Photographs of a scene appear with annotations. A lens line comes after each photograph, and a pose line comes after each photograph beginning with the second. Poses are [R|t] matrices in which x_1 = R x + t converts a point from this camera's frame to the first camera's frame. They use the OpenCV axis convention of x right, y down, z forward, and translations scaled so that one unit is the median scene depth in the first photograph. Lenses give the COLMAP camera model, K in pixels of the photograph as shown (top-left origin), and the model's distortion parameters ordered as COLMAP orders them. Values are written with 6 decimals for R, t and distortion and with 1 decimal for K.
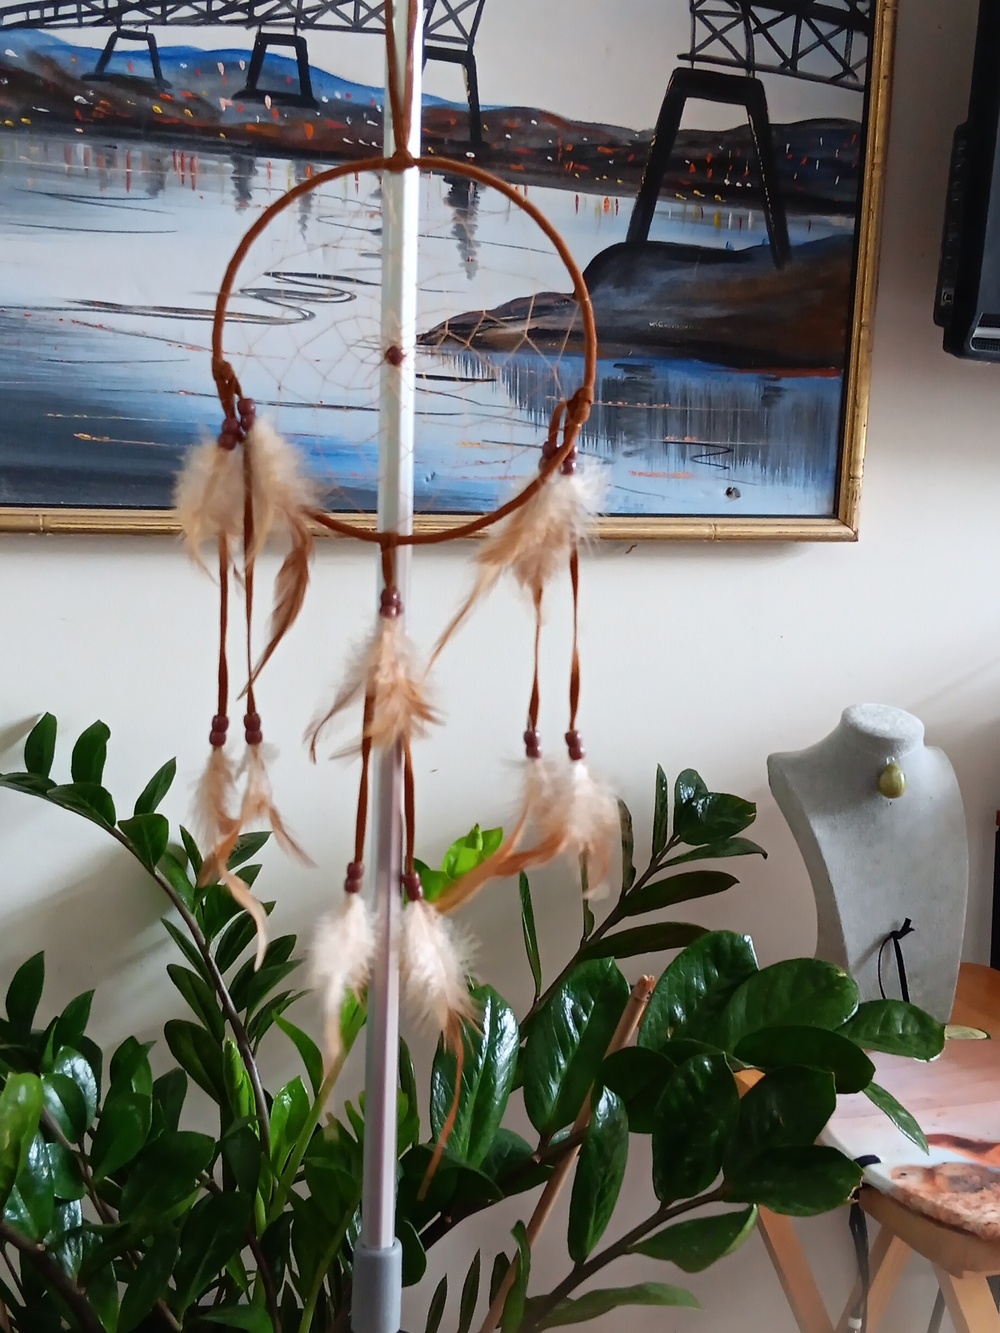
lens RADIAL K [[1767.6, 0, 500.0], [0, 1767.6, 666.5], [0, 0, 1]] dist [0.208526, -0.640730]
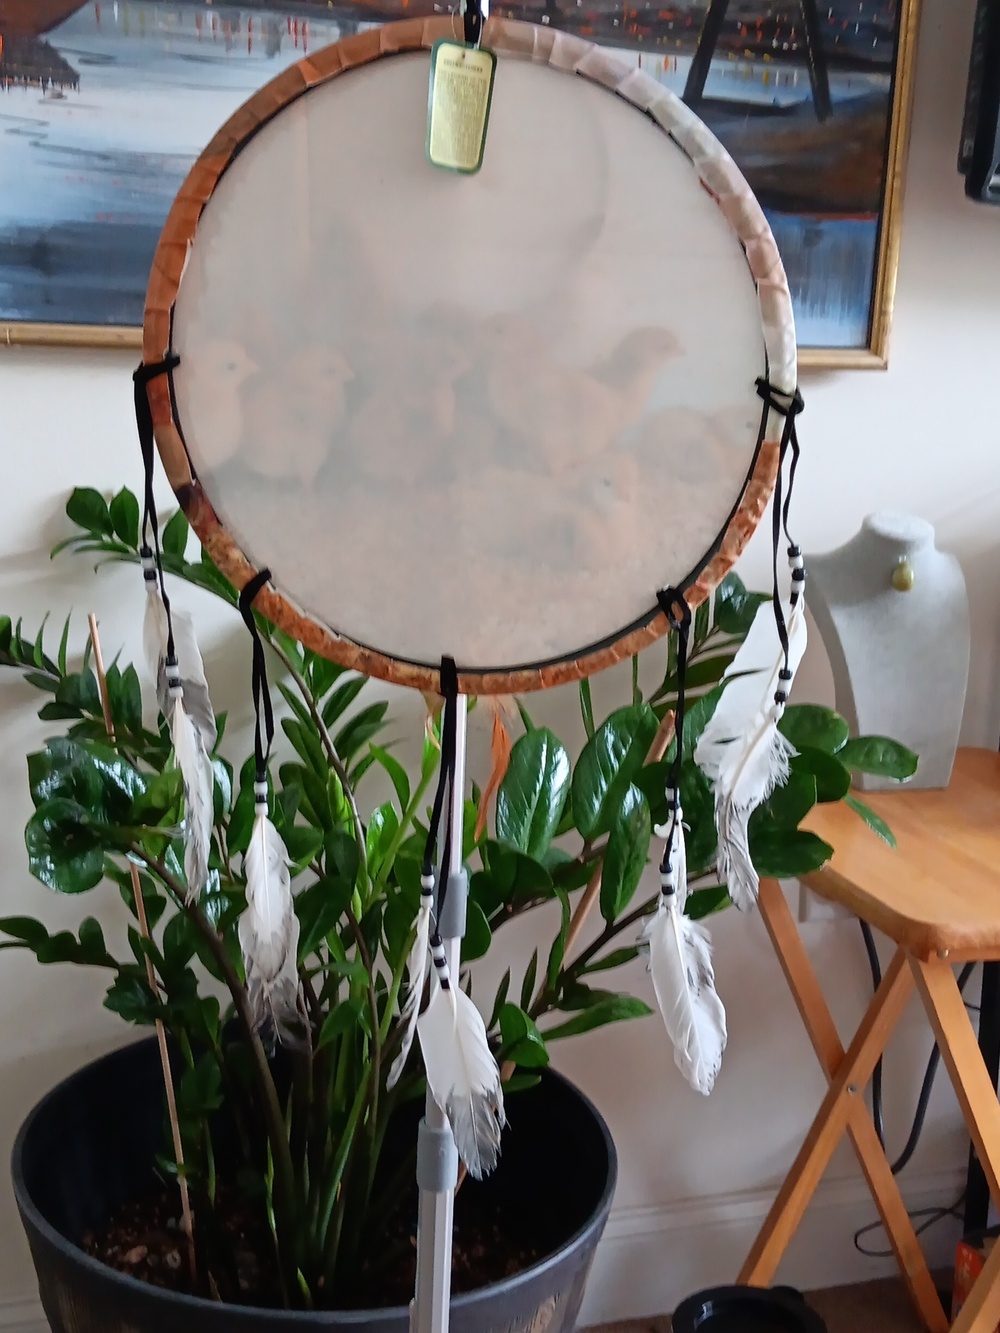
lens RADIAL K [[1767.6, 0, 500.0], [0, 1767.6, 666.5], [0, 0, 1]] dist [0.208526, -0.640730]
pose [[0.998570, 0.016313, -0.050904, 0.019877], [-0.012693, 0.997422, 0.070632, 0.045537], [0.051925, -0.069885, 0.996203, -0.173139]]
